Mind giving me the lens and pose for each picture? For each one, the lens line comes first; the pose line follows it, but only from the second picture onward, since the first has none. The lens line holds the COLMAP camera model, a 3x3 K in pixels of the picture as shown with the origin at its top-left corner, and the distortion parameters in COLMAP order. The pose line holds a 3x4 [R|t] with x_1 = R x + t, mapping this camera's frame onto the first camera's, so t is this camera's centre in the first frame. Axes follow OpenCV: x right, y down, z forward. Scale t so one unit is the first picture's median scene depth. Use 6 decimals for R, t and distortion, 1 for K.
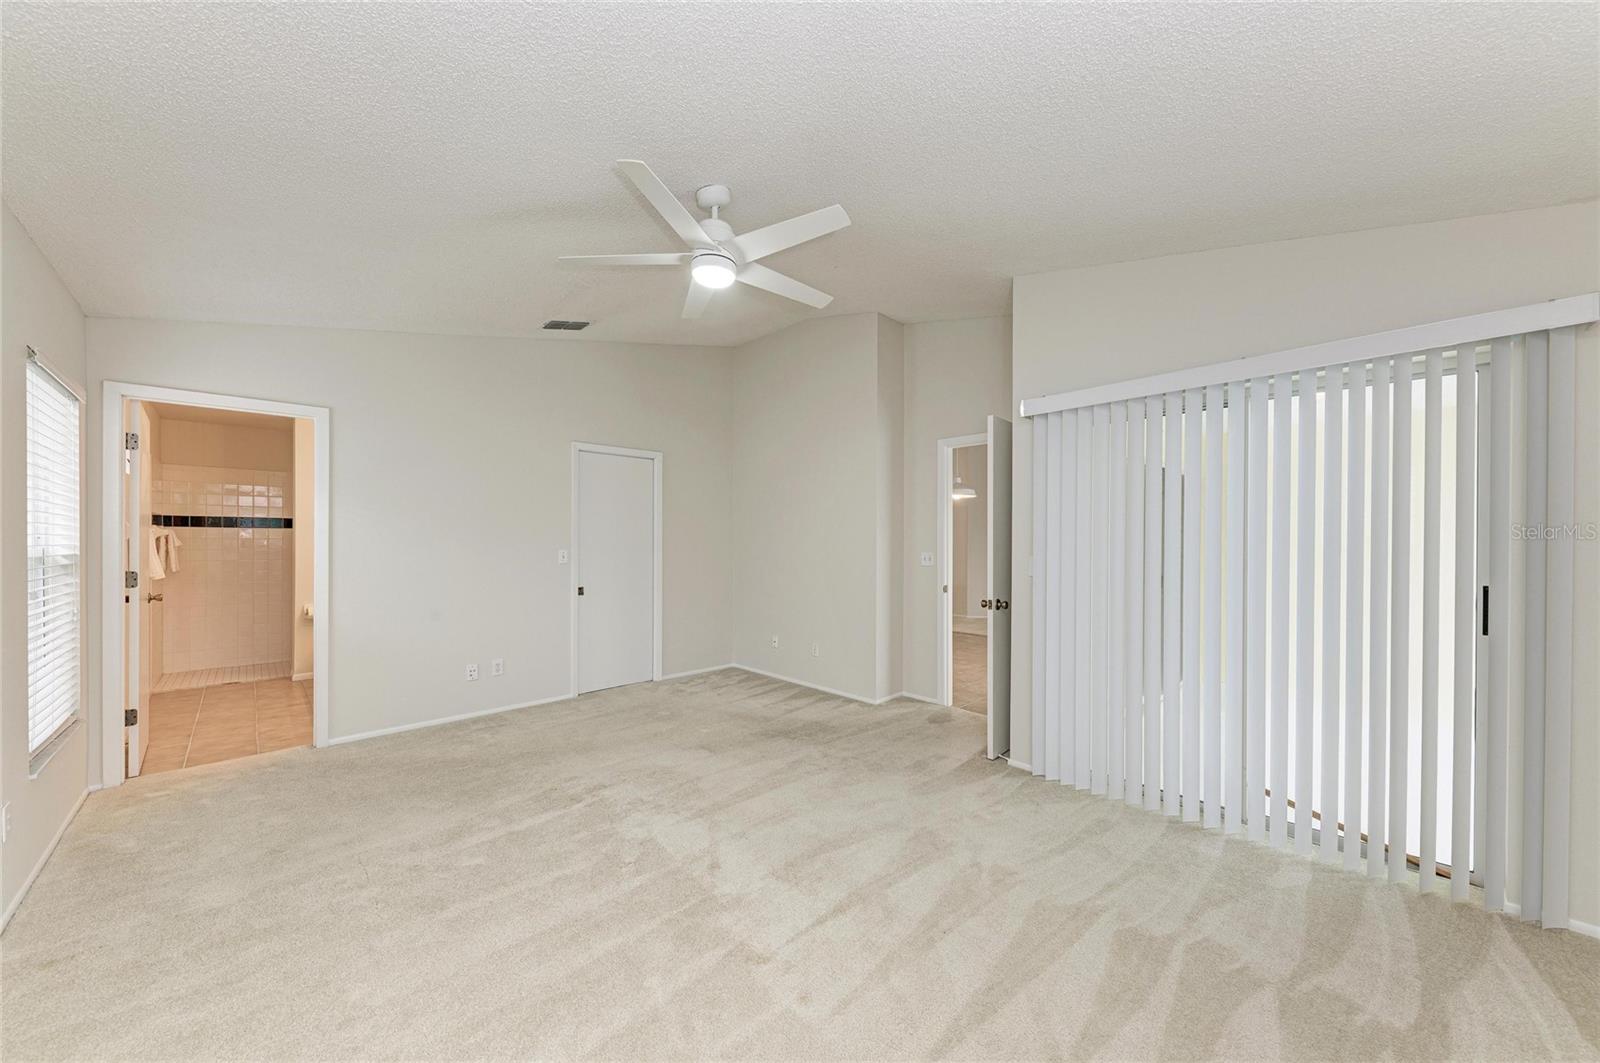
lens RADIAL K [[558.6, 0, 800.0], [0, 558.6, 531.5], [0, 0, 1]] dist [-0.023351, 0.000006]
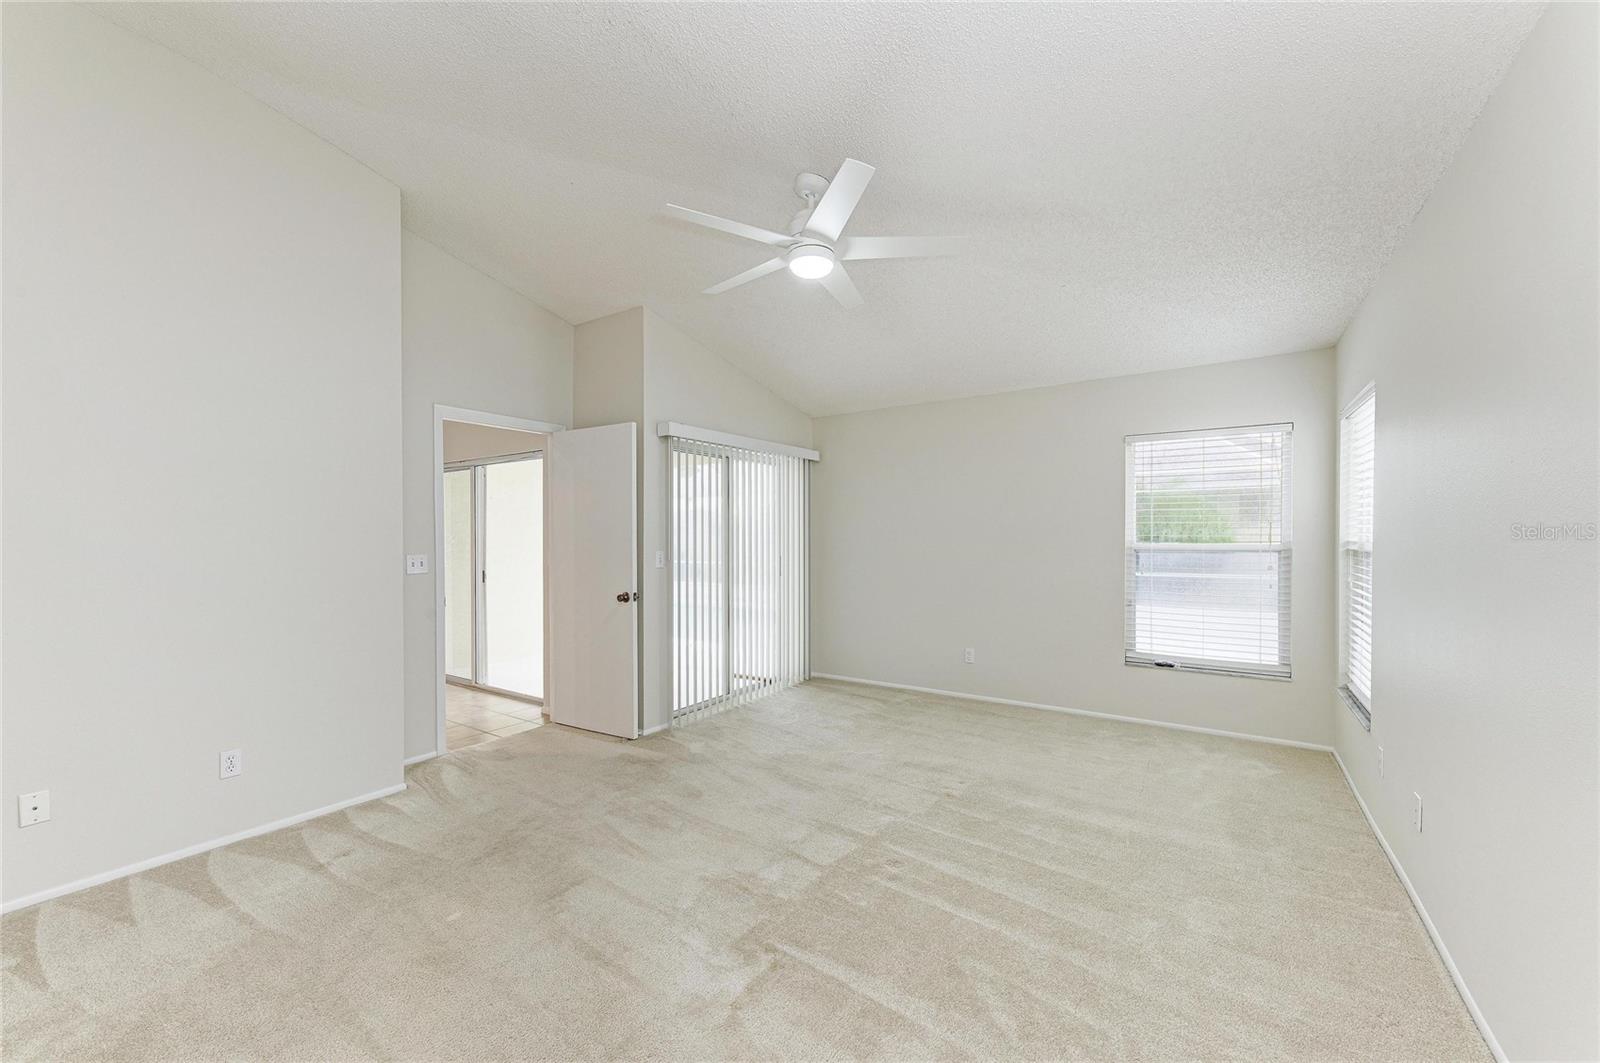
lens RADIAL K [[621.1, 0, 800.0], [0, 621.1, 531.5], [0, 0, 1]] dist [-0.001831, -0.000437]
pose [[-0.187066, -0.002774, 0.982344, -0.832401], [-0.002470, 0.999994, 0.002353, 0.004023], [-0.982344, -0.001986, -0.187071, 0.842198]]
